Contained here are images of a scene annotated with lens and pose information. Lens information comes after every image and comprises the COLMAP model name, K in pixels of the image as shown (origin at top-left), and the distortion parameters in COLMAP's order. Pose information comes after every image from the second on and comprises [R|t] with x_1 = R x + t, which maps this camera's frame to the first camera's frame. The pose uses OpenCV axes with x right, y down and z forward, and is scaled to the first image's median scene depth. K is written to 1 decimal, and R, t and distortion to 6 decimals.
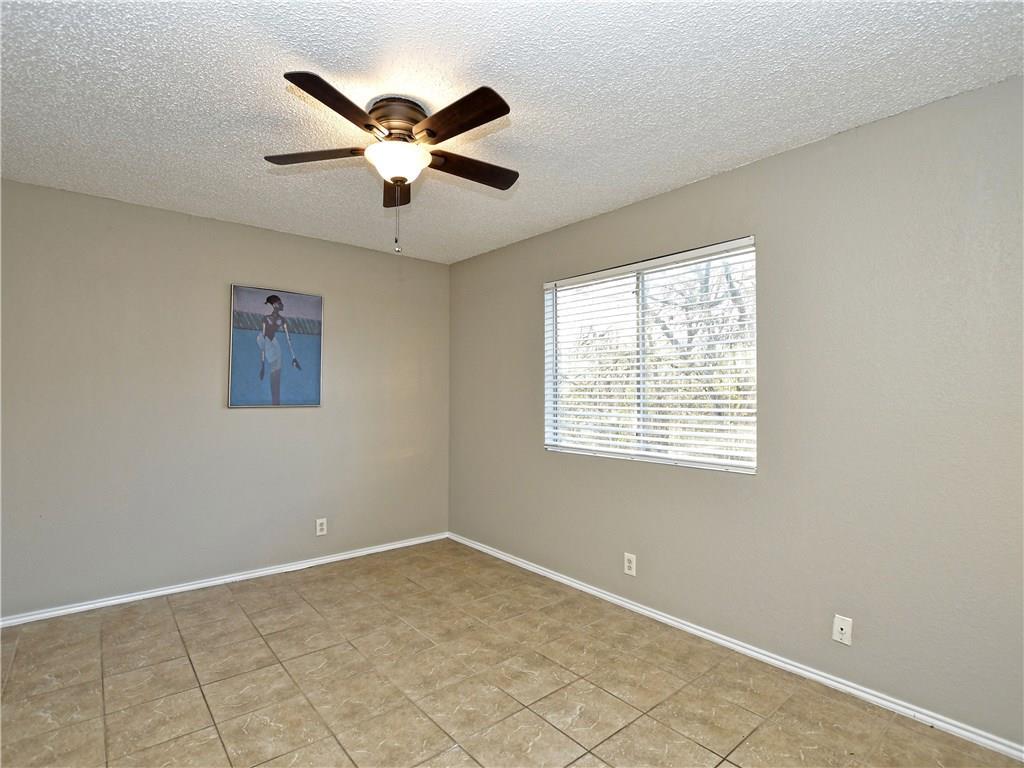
lens RADIAL K [[506.9, 0, 508.1], [0, 506.9, 381.4], [0, 0, 1]] dist [-0.034160, 0.004462]
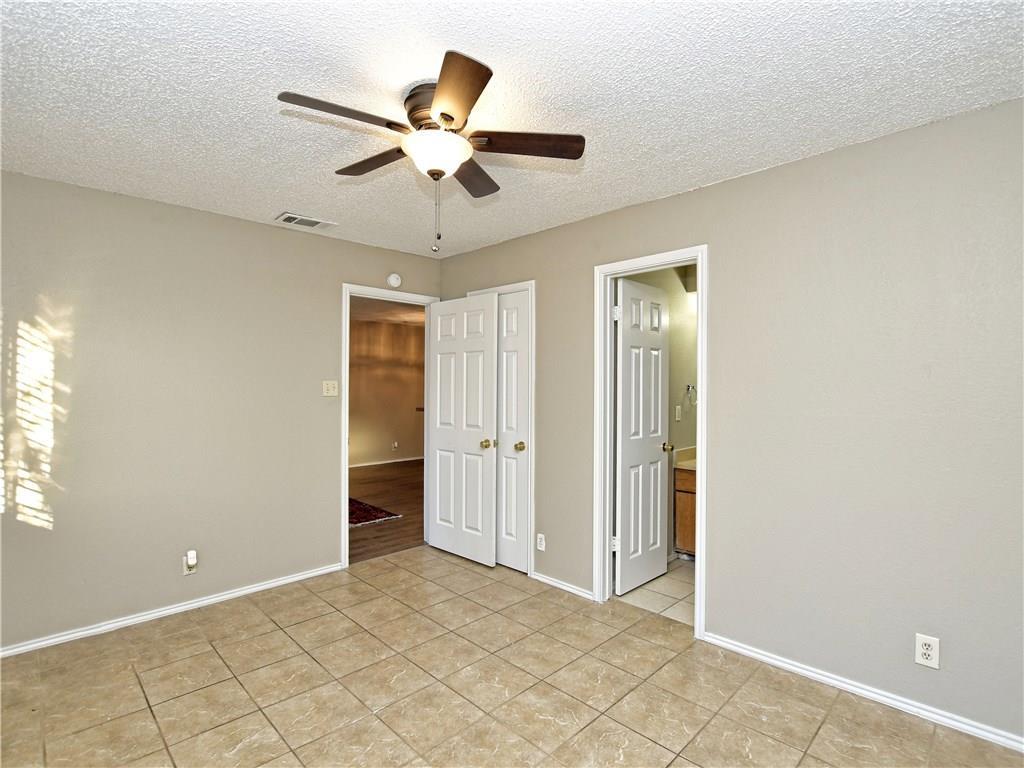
lens RADIAL K [[506.9, 0, 513.0], [0, 506.9, 386.0], [0, 0, 1]] dist [-0.034160, 0.004462]
pose [[-0.996384, -0.007081, -0.084663, -0.296265], [-0.004846, 0.999635, -0.026579, 0.012482], [0.084821, -0.026073, -0.996055, 2.040484]]
